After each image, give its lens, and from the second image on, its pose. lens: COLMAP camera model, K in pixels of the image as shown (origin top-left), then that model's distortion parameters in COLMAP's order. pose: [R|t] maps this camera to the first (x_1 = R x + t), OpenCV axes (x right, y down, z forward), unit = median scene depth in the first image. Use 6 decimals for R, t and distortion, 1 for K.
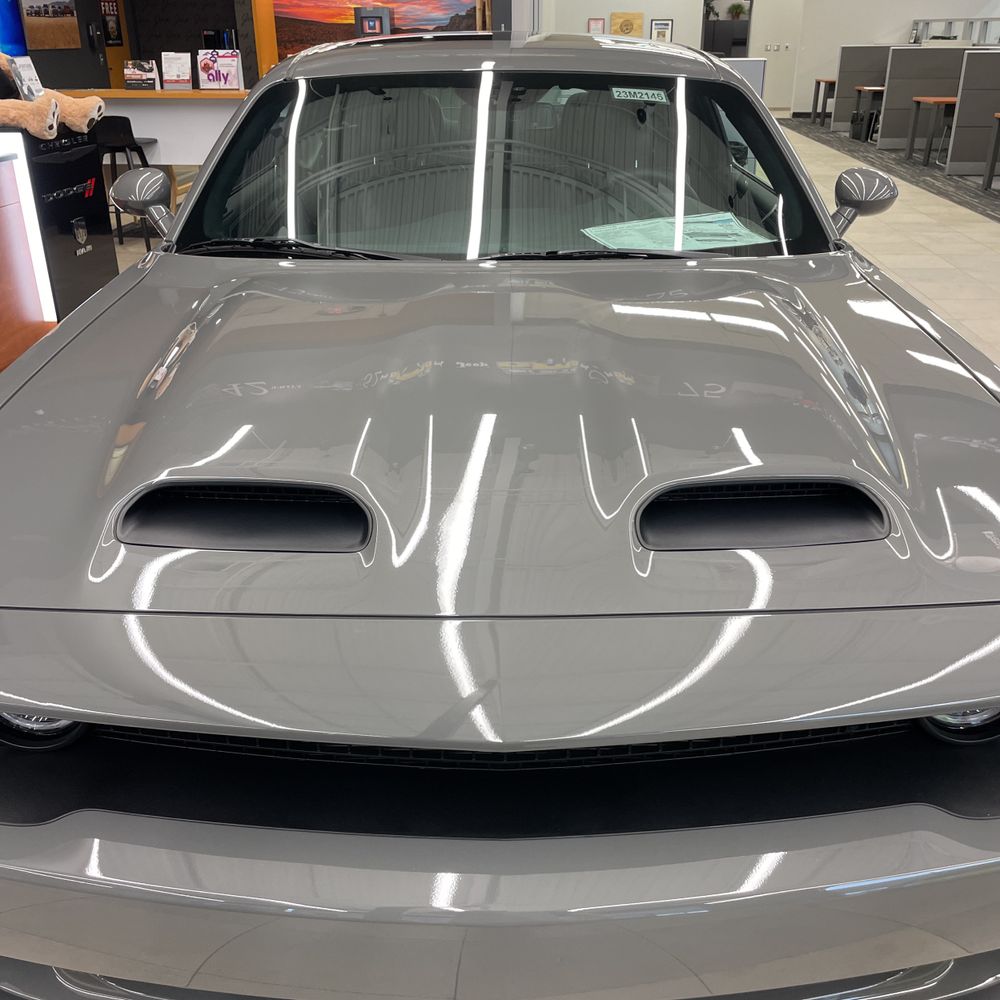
lens RADIAL K [[1025.9, 0, 491.1], [0, 1025.9, 492.2], [0, 0, 1]] dist [0.025921, 0.000000]
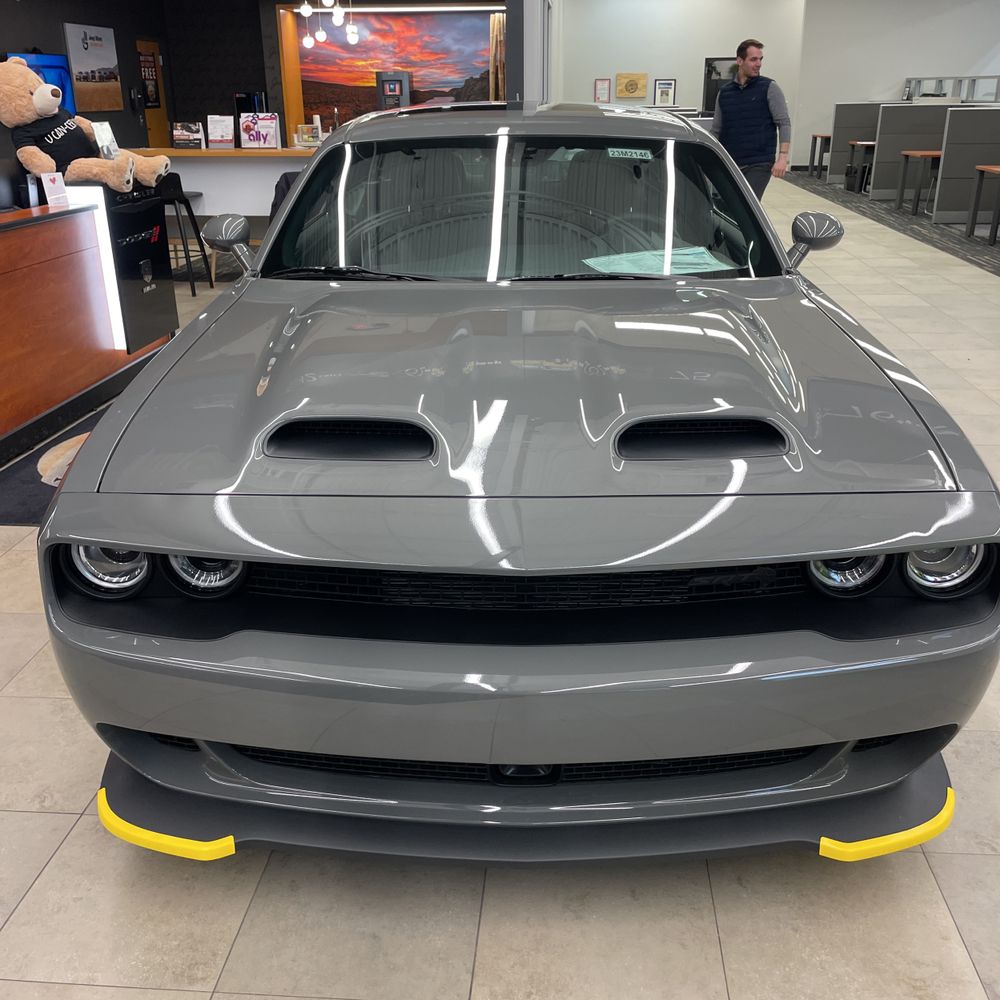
lens RADIAL K [[1025.9, 0, 494.4], [0, 1025.9, 492.1], [0, 0, 1]] dist [0.025921, 0.000000]
pose [[0.999971, -0.001835, -0.007421, -0.006091], [0.001485, 0.998901, -0.046849, 0.048853], [0.007499, 0.046836, 0.998874, -0.136238]]
